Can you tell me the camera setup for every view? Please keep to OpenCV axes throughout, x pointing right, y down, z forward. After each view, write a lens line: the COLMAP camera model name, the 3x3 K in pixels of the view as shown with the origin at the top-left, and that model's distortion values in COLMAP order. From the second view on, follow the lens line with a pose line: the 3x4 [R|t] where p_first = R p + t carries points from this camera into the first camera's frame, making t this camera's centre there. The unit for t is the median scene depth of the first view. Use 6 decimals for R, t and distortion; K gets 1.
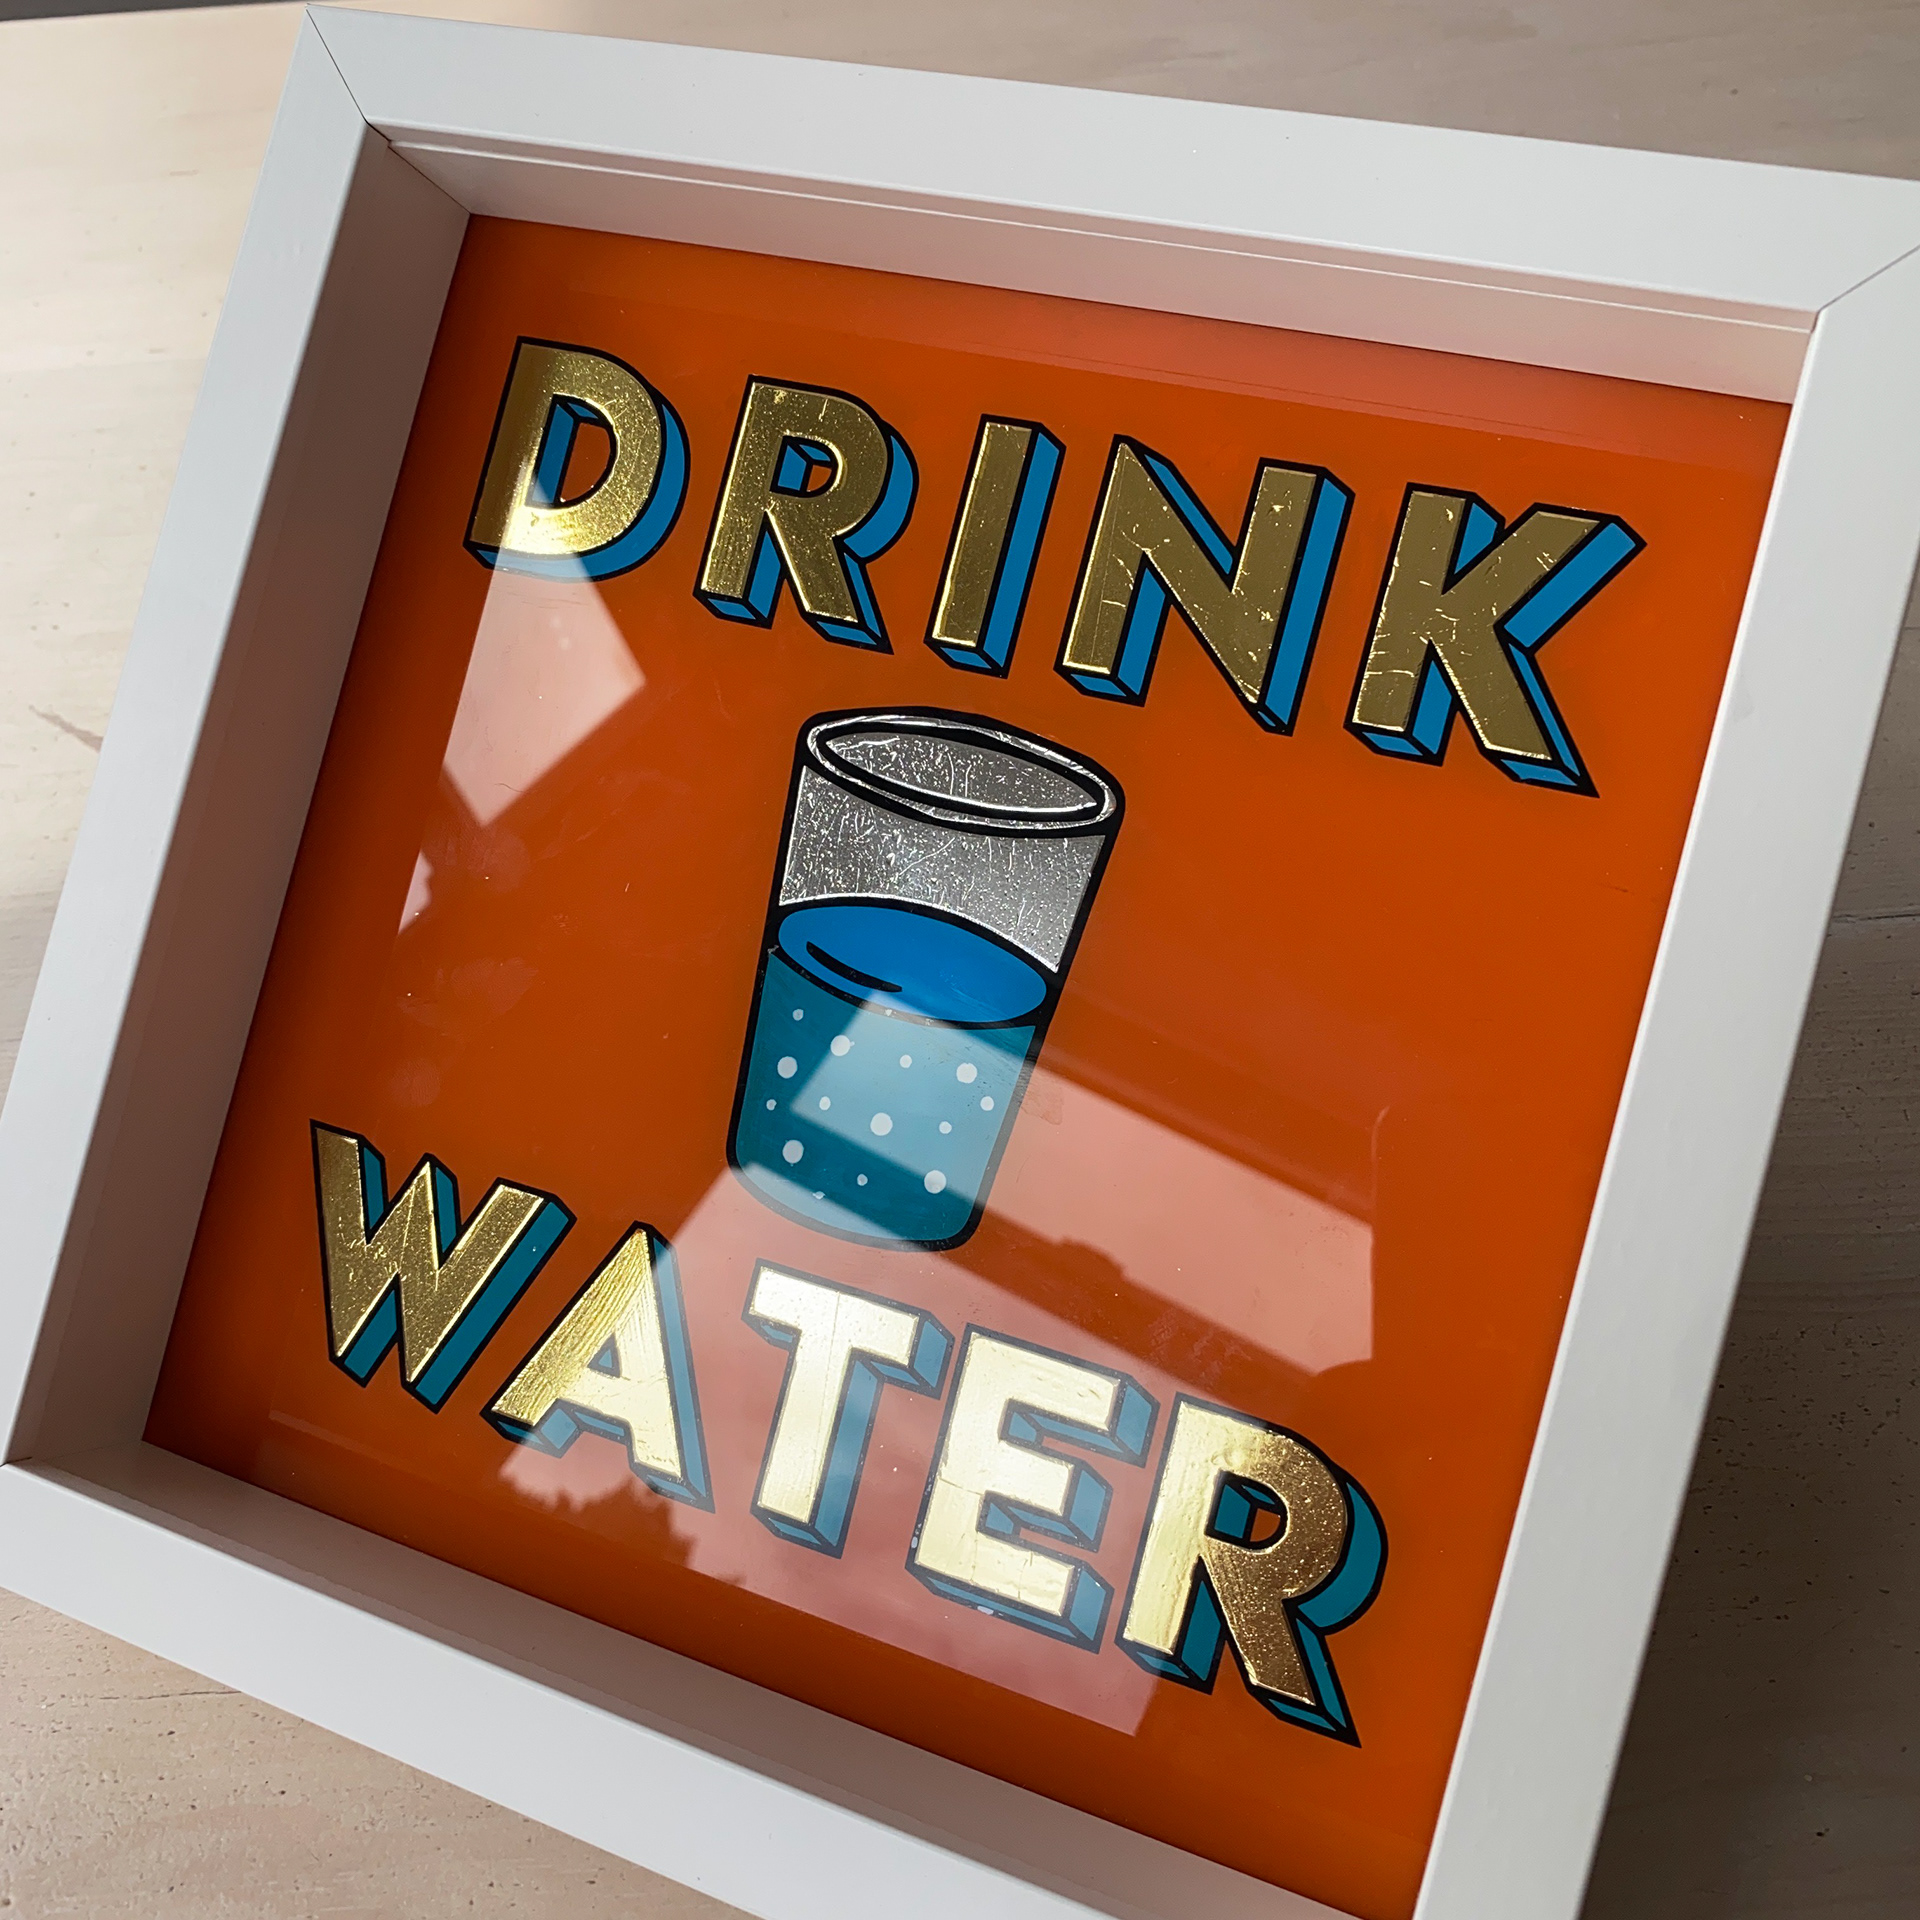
lens RADIAL K [[1967.3, 0, 960.0], [0, 1967.3, 960.0], [0, 0, 1]] dist [0.128825, -0.414264]
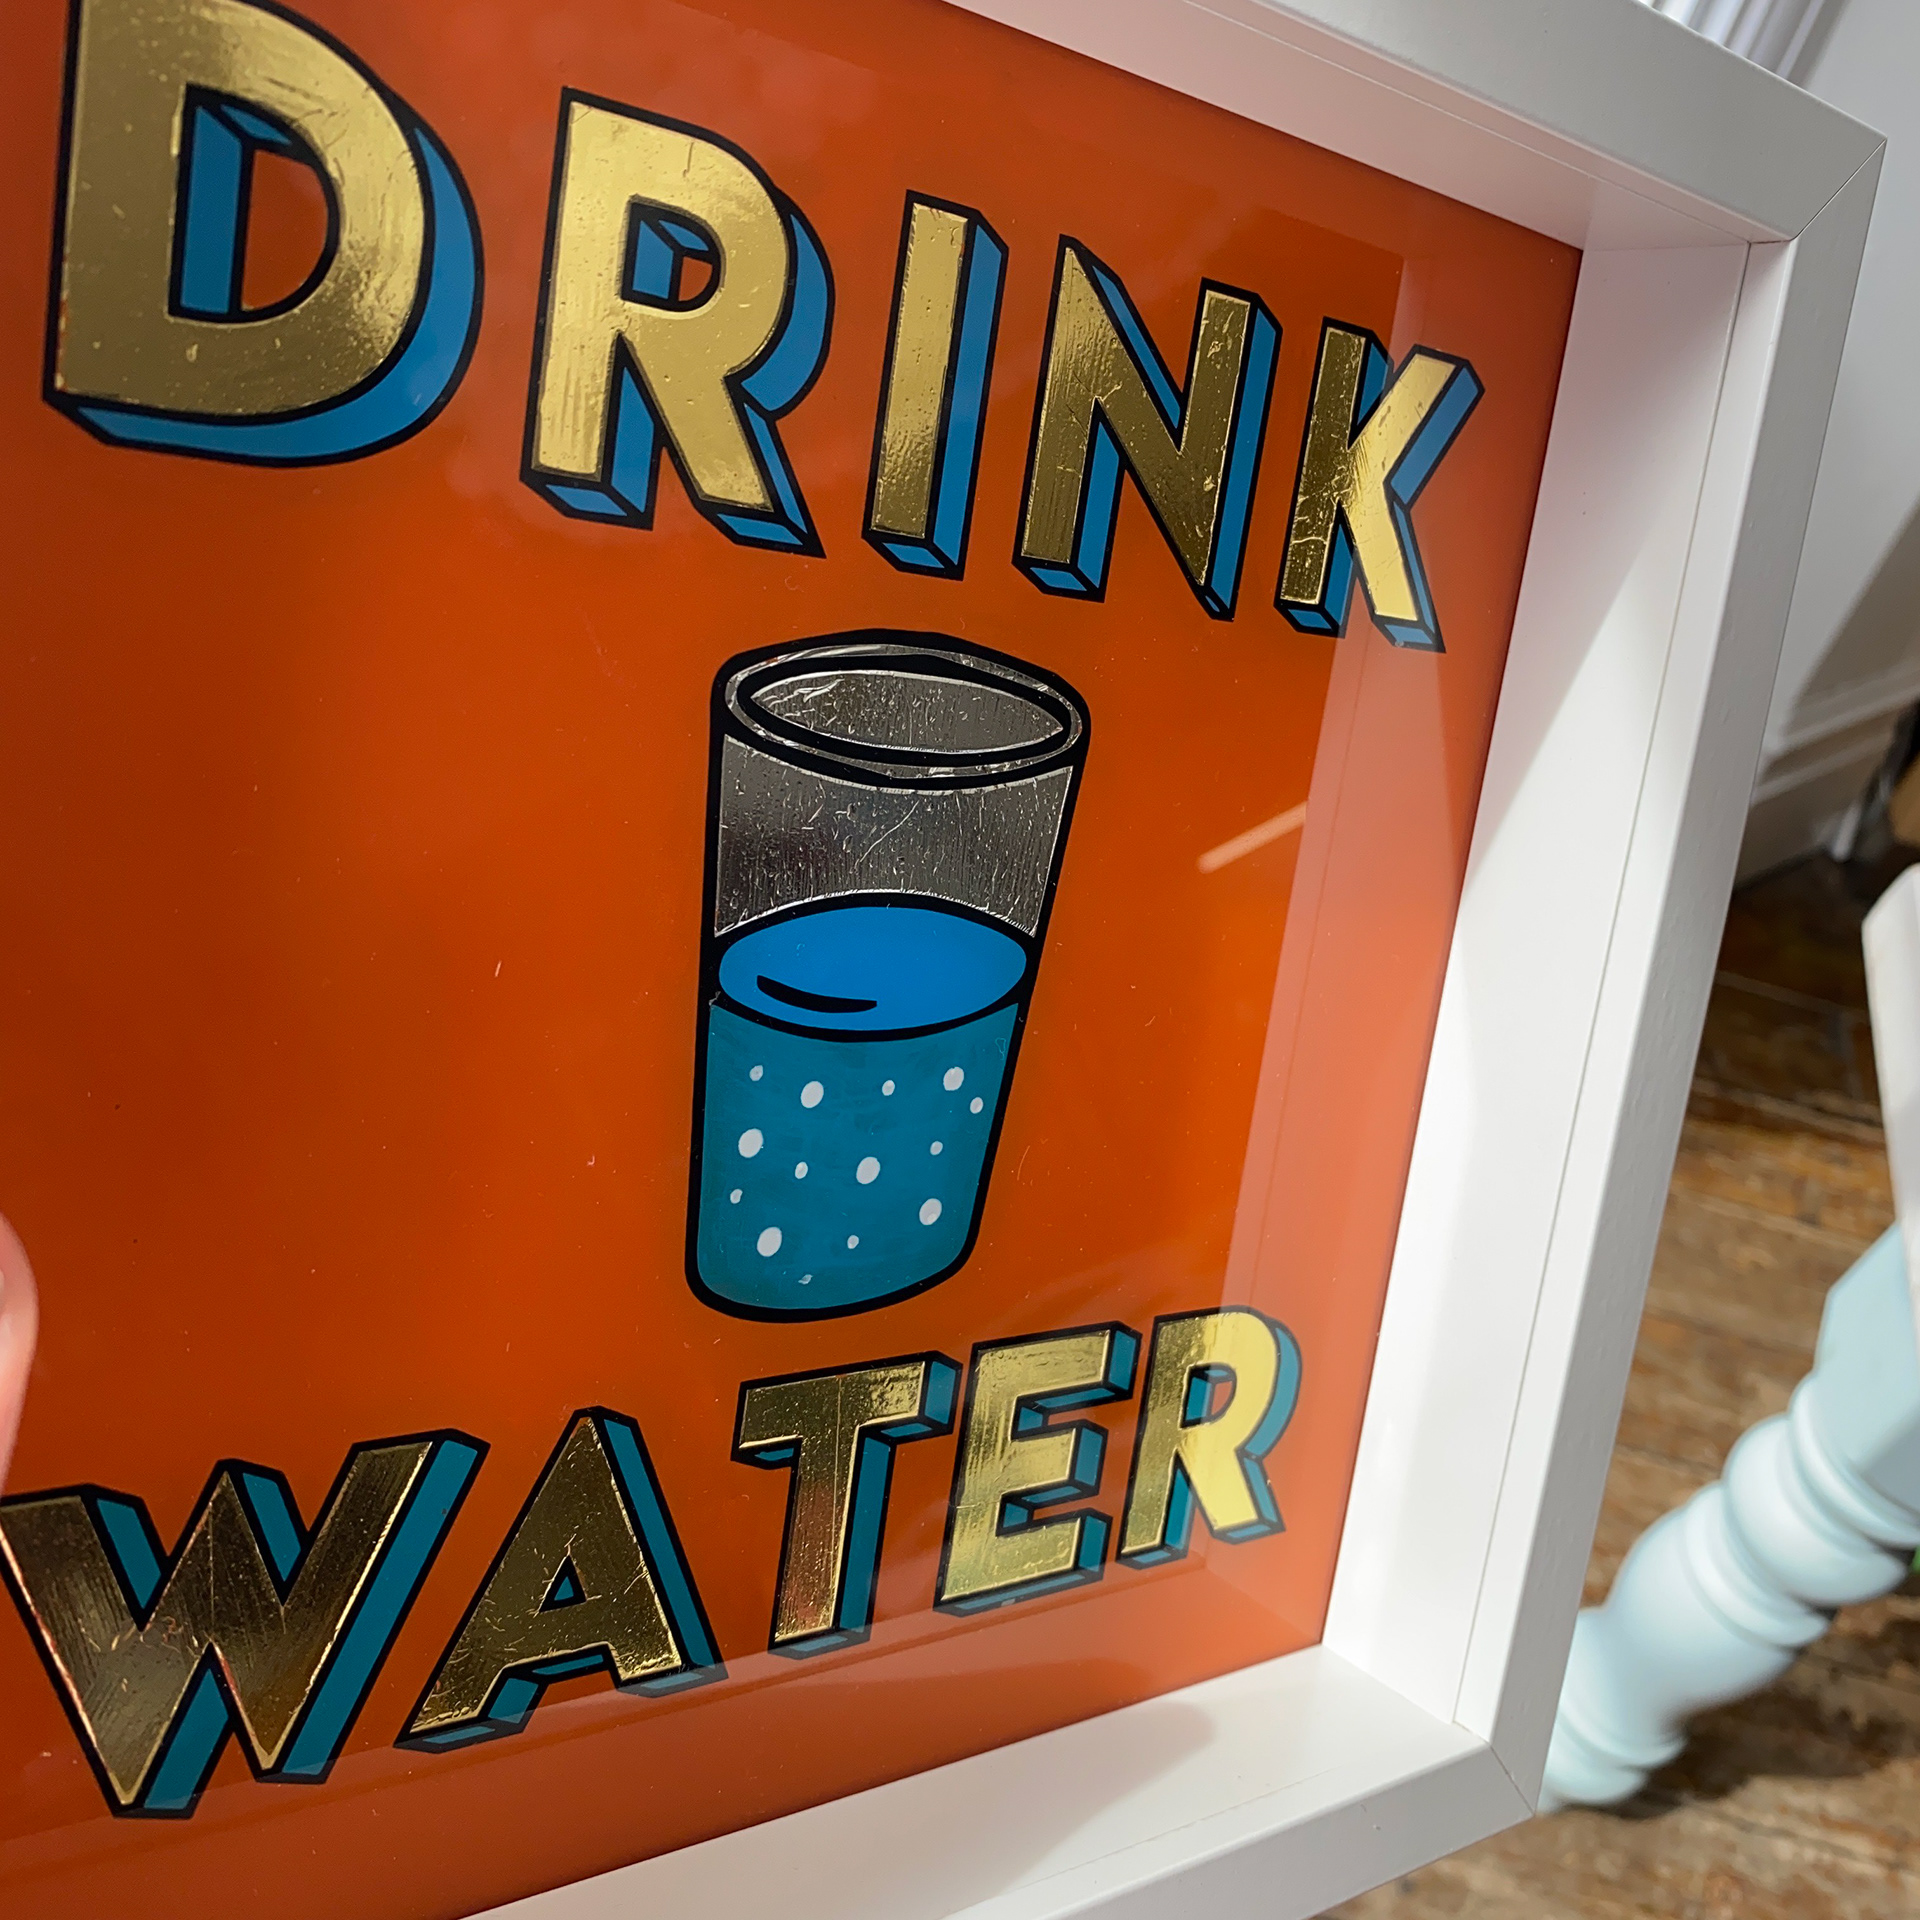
lens RADIAL K [[1967.3, 0, 960.0], [0, 1967.3, 960.0], [0, 0, 1]] dist [0.128825, -0.414264]
pose [[0.574279, -0.309040, 0.758089, -0.594172], [-0.002830, 0.925257, 0.379331, -0.295525], [-0.818655, -0.219987, 0.530481, 0.573153]]
